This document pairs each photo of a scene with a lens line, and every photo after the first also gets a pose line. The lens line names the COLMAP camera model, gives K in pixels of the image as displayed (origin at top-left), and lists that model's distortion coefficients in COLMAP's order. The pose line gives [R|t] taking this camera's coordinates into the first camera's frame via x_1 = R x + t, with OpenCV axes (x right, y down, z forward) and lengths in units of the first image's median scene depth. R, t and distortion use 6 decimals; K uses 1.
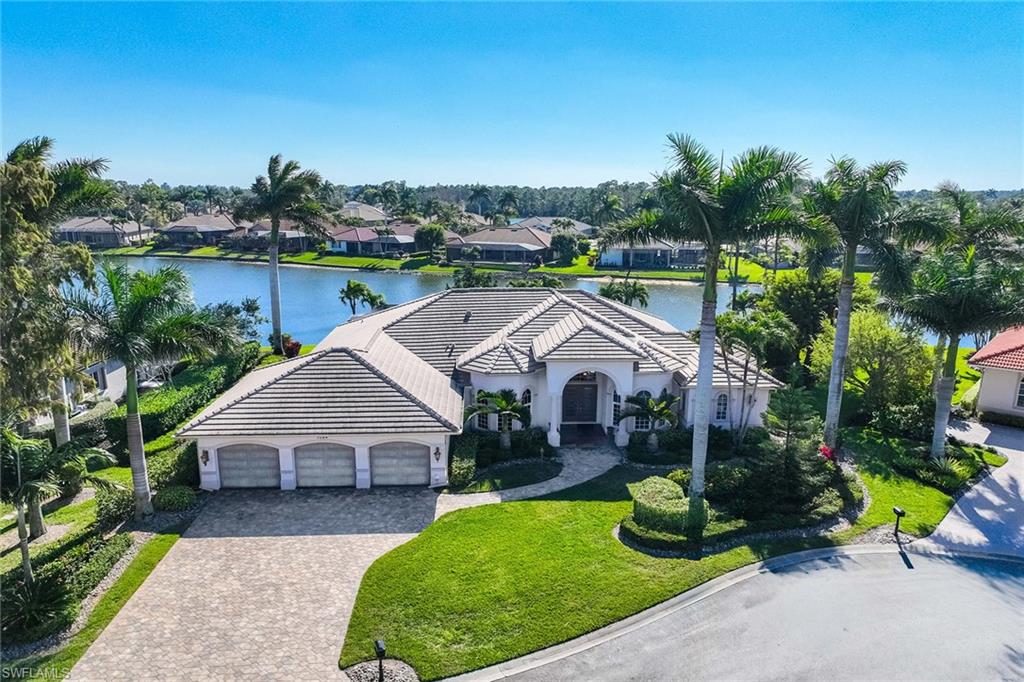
lens RADIAL K [[719.9, 0, 509.4], [0, 719.9, 362.9], [0, 0, 1]] dist [-0.000313, 0.004245]
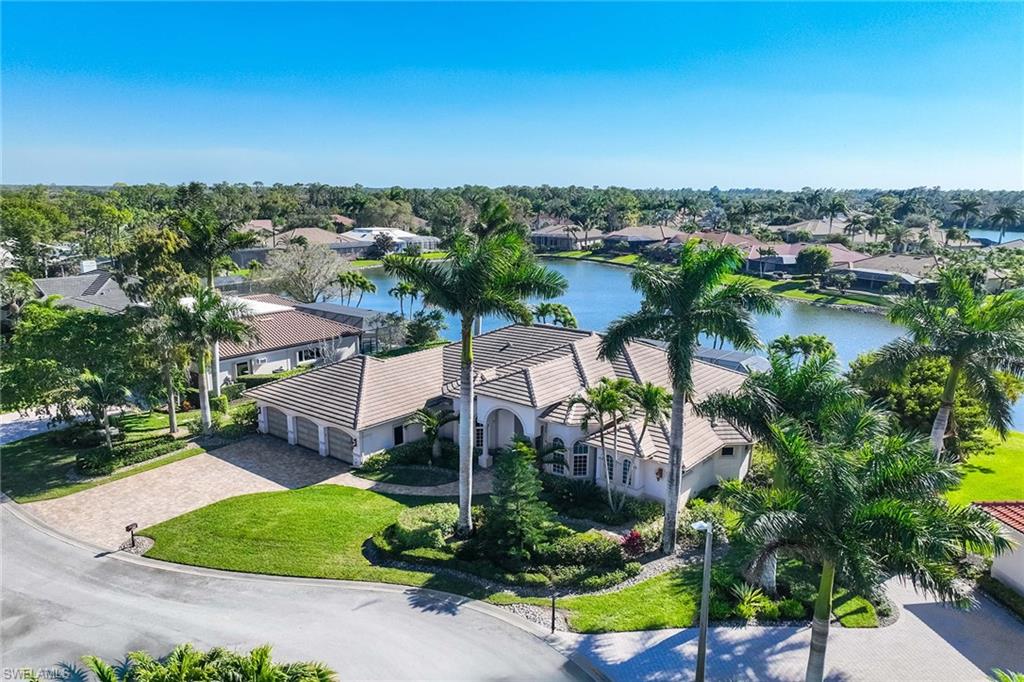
lens RADIAL K [[719.9, 0, 509.4], [0, 719.9, 362.9], [0, 0, 1]] dist [-0.000313, 0.004245]
pose [[0.743634, 0.155979, -0.650138, 0.947581], [-0.156416, 0.986007, 0.057650, -0.141544], [0.650033, 0.058822, 0.757626, 0.157363]]
